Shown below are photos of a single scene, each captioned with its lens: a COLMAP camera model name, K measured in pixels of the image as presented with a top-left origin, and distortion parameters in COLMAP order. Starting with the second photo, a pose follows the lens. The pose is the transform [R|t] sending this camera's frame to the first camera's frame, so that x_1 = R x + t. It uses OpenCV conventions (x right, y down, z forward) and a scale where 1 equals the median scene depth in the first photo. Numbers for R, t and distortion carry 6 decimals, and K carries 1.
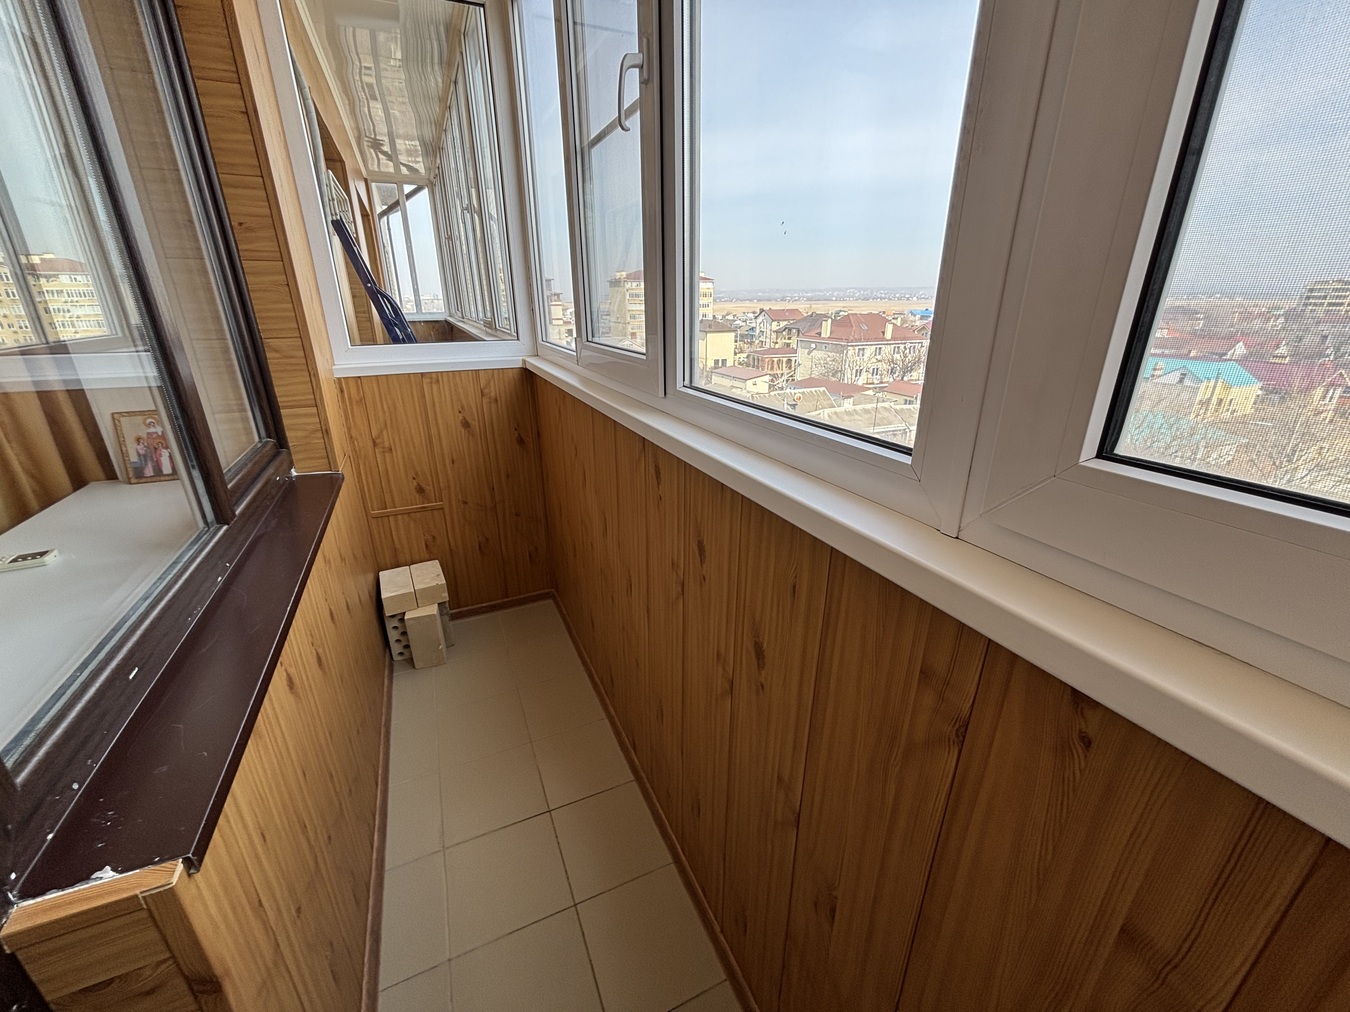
lens RADIAL K [[543.9, 0, 674.6], [0, 543.9, 517.9], [0, 0, 1]] dist [-0.003744, 0.001114]
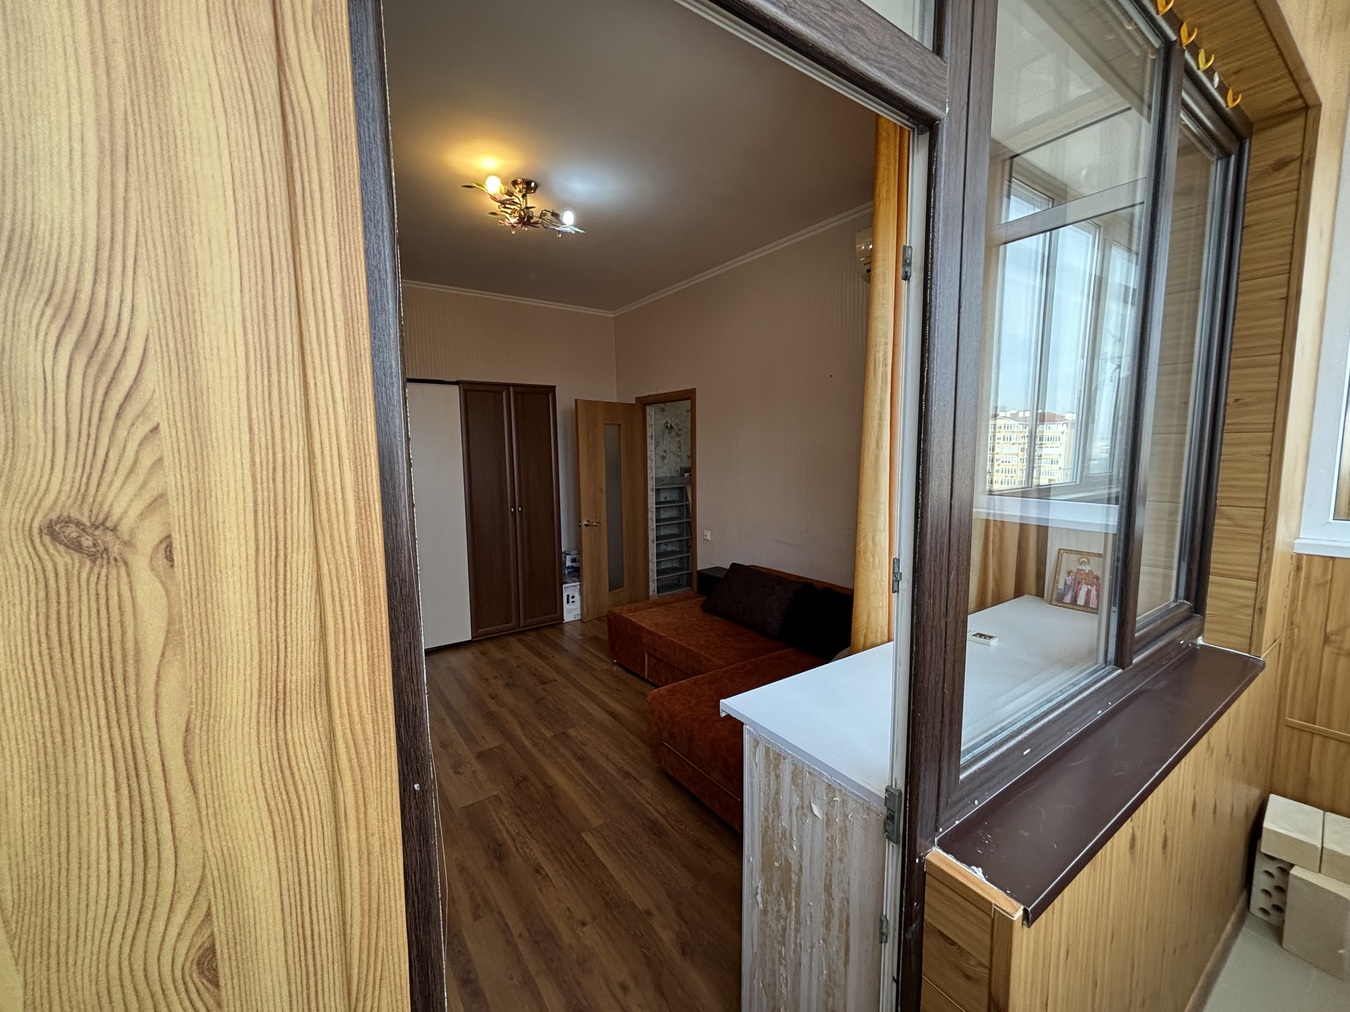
lens RADIAL K [[543.9, 0, 675.7], [0, 543.9, 500.6], [0, 0, 1]] dist [-0.003744, 0.001114]
pose [[0.177309, 0.095574, -0.979504, 0.039401], [-0.363310, 0.931330, 0.025107, -0.002712], [0.914641, 0.351412, 0.199856, -0.114719]]
